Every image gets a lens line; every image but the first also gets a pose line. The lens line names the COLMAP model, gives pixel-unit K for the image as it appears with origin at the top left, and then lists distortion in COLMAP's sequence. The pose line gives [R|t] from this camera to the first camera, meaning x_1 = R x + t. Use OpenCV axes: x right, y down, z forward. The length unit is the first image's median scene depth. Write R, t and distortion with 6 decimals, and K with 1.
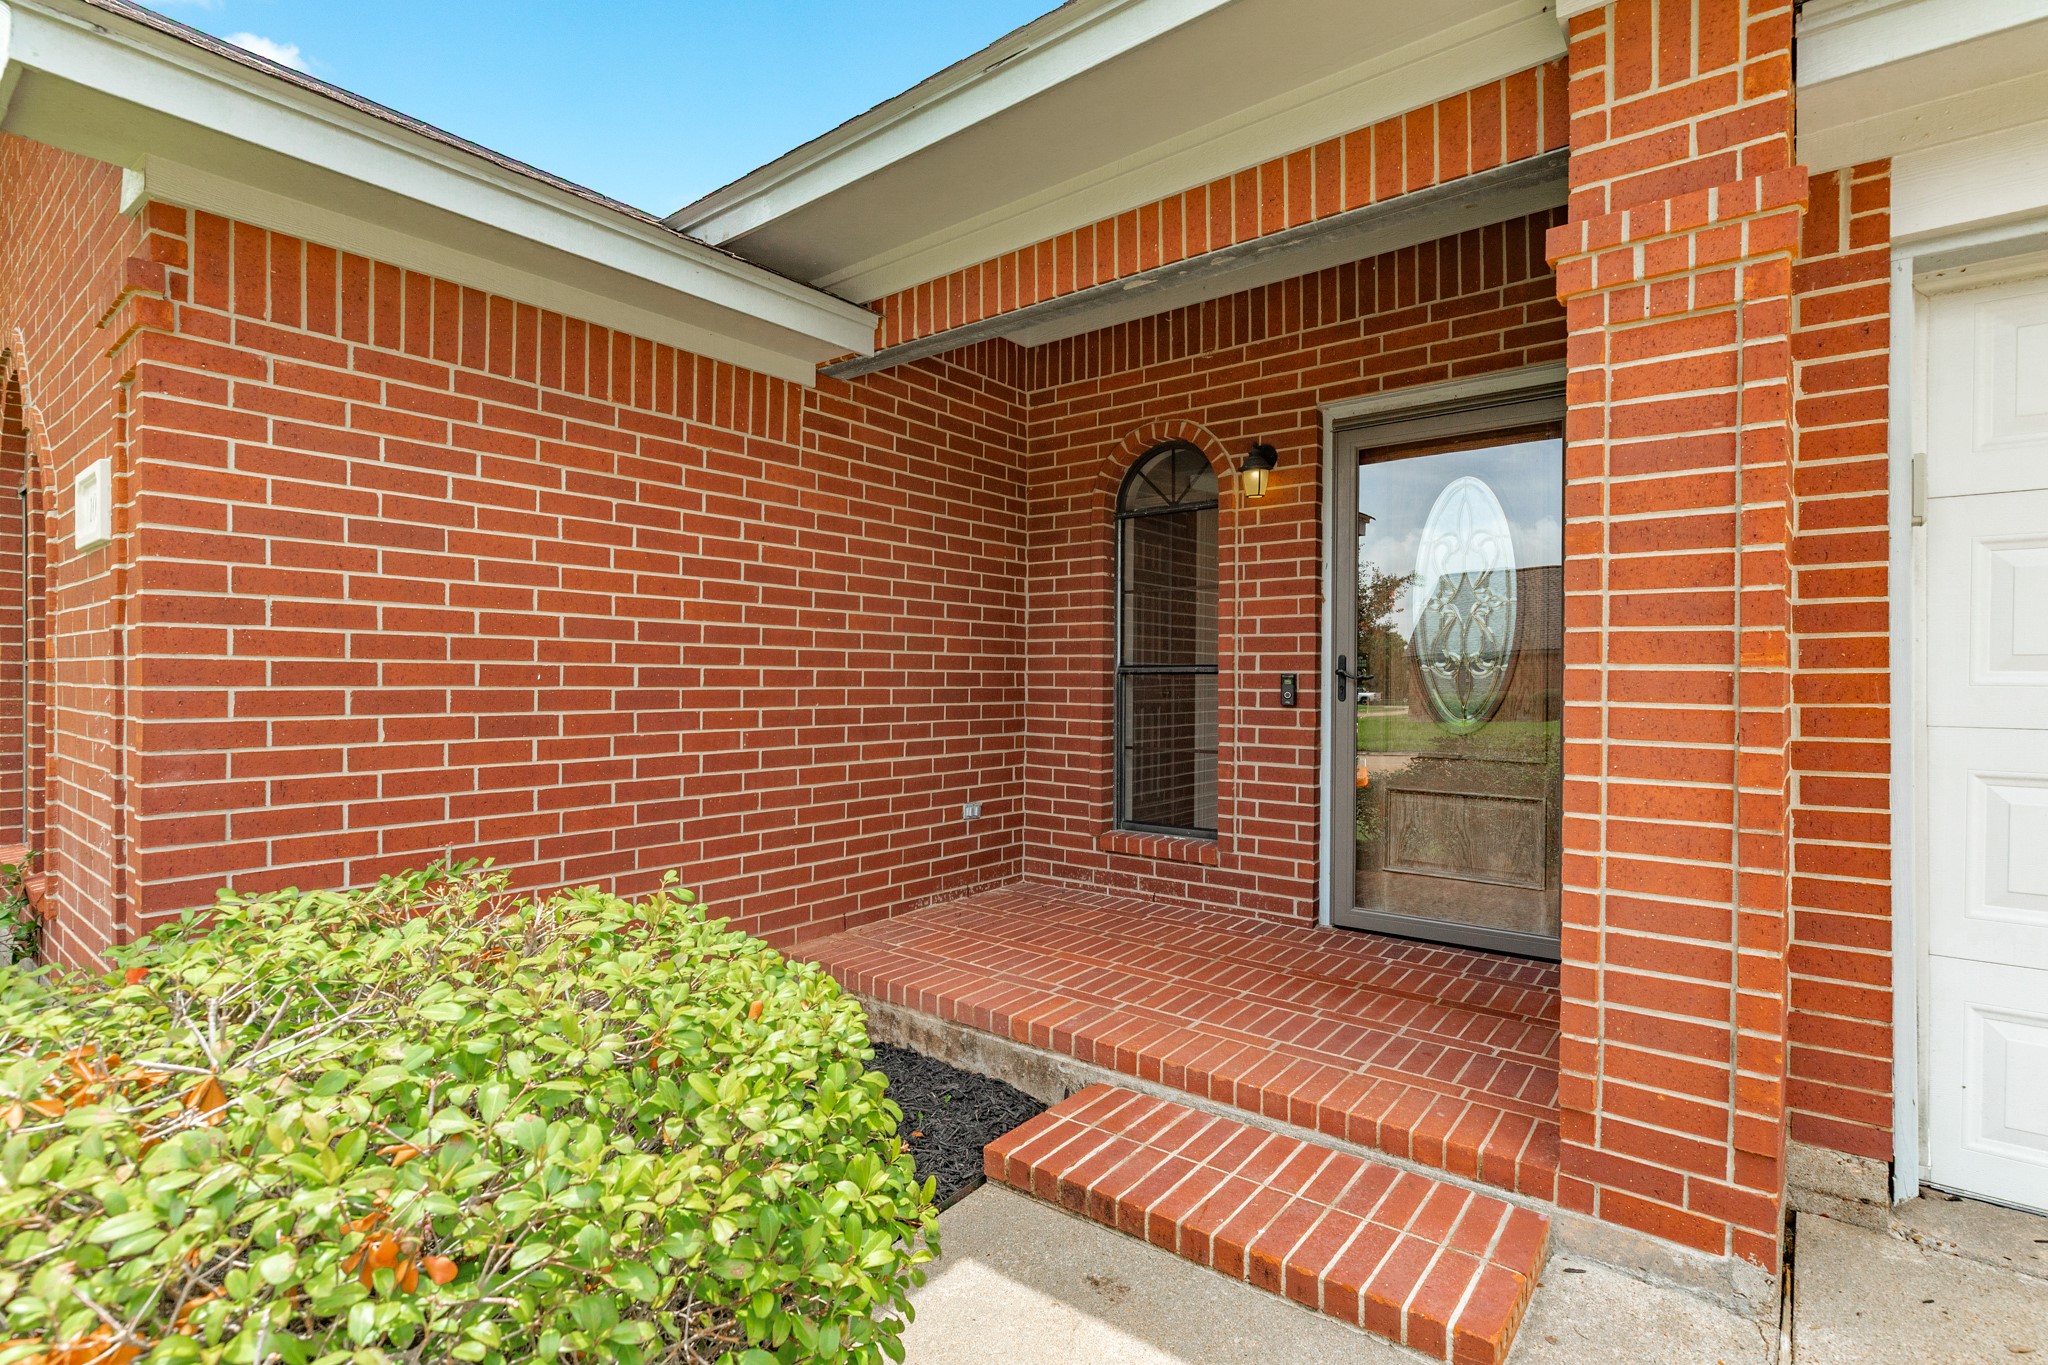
lens RADIAL K [[976.3, 0, 1022.7], [0, 976.3, 682.2], [0, 0, 1]] dist [-0.004804, -0.000342]
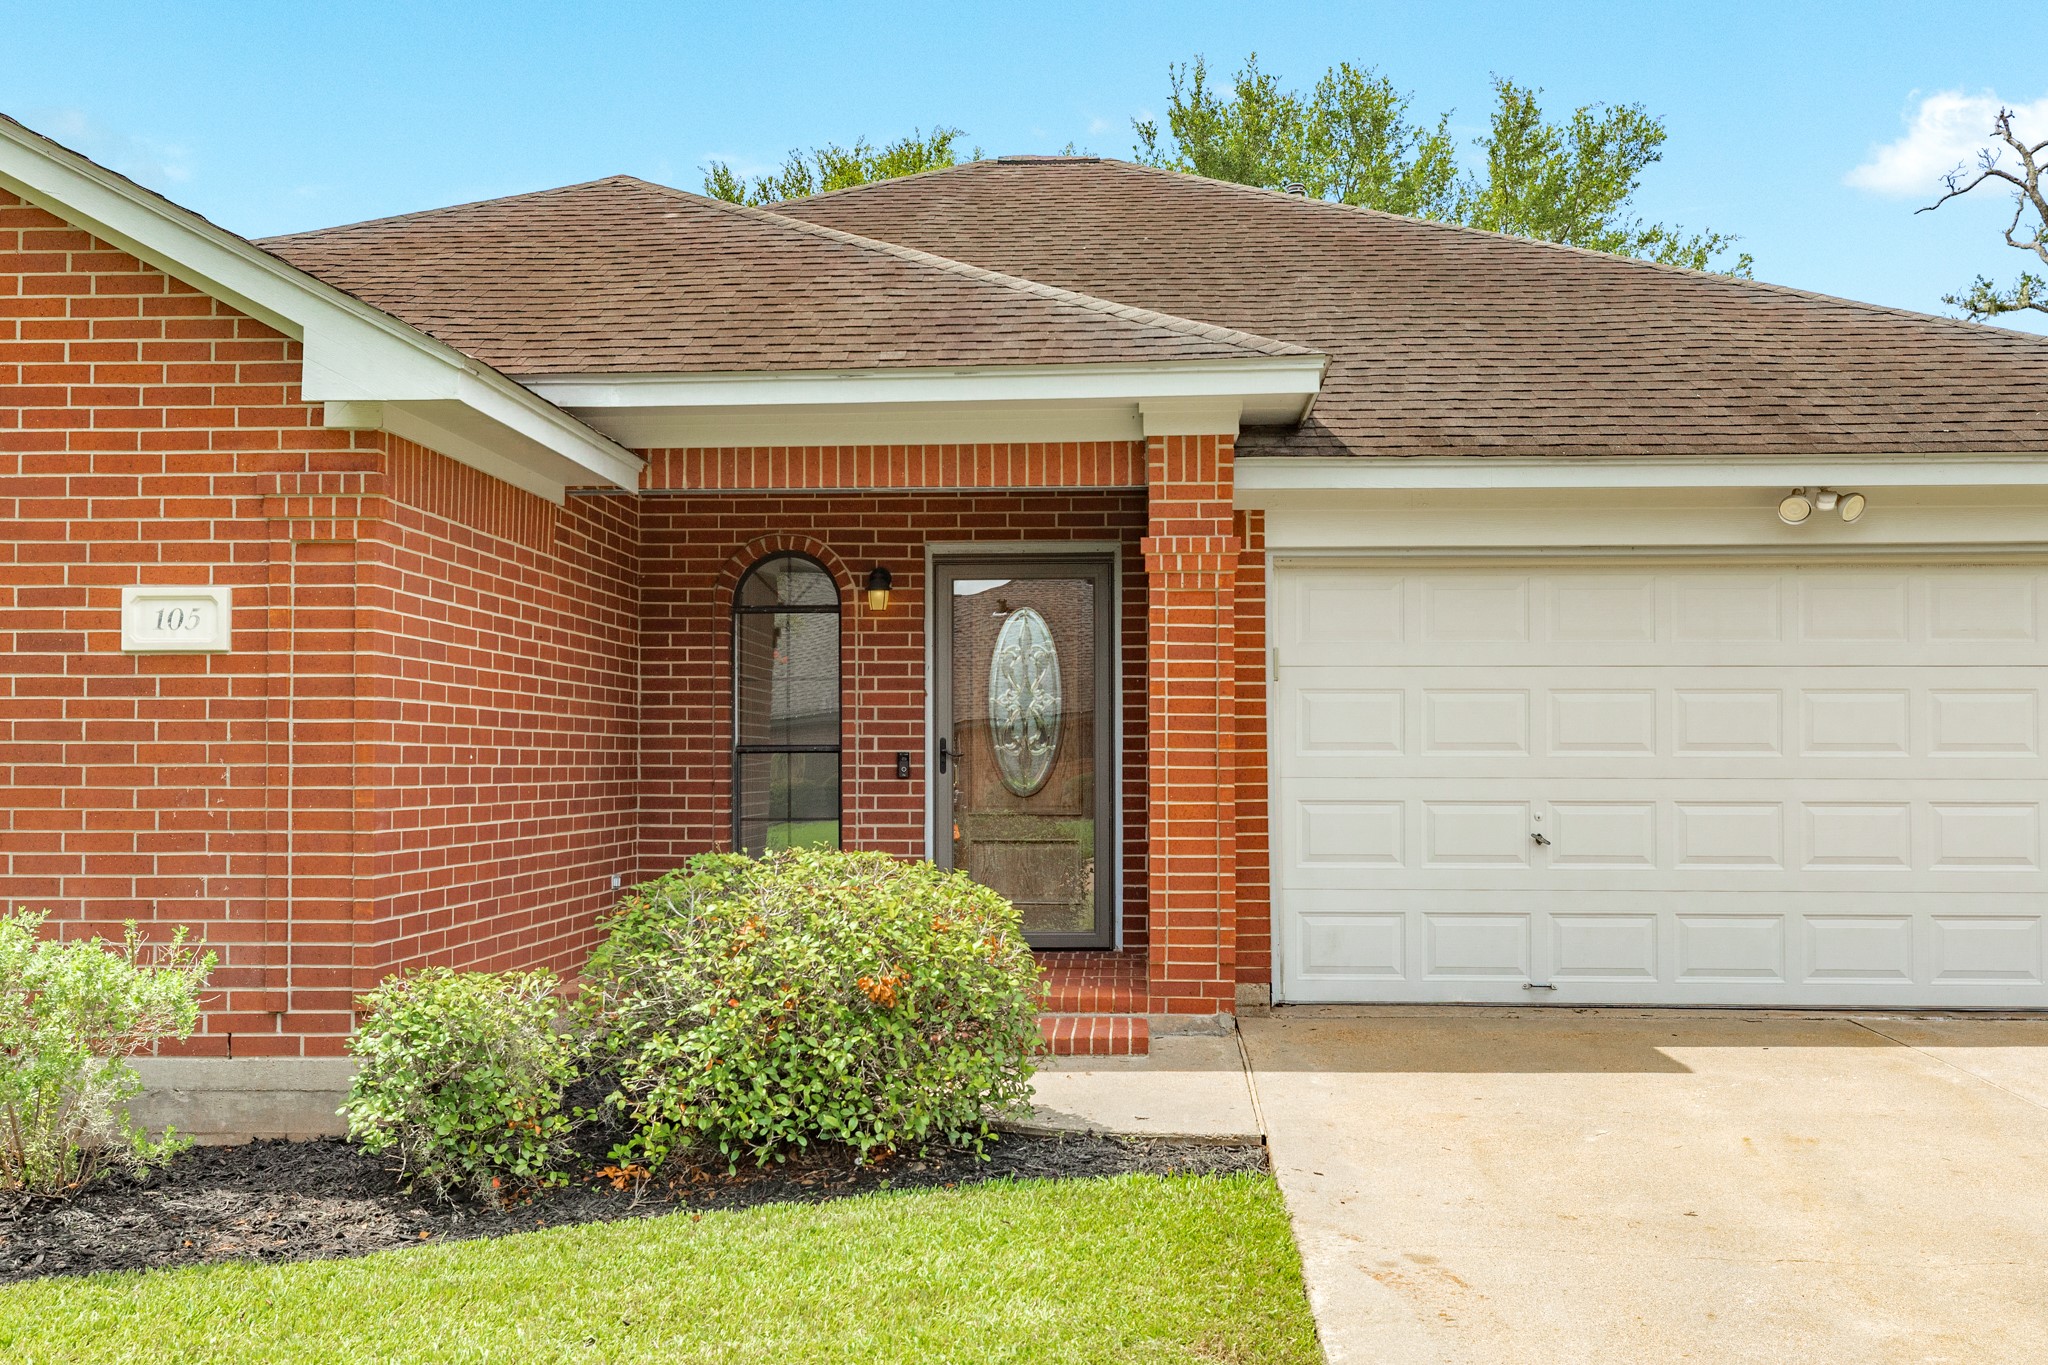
lens RADIAL K [[1825.7, 0, 1025.1], [0, 1825.7, 683.1], [0, 0, 1]] dist [-0.007290, -0.000793]
pose [[0.817398, 0.019299, 0.575749, -1.077816], [0.006669, 0.999055, -0.042957, 0.004805], [-0.576034, 0.038953, 0.816497, -1.147425]]
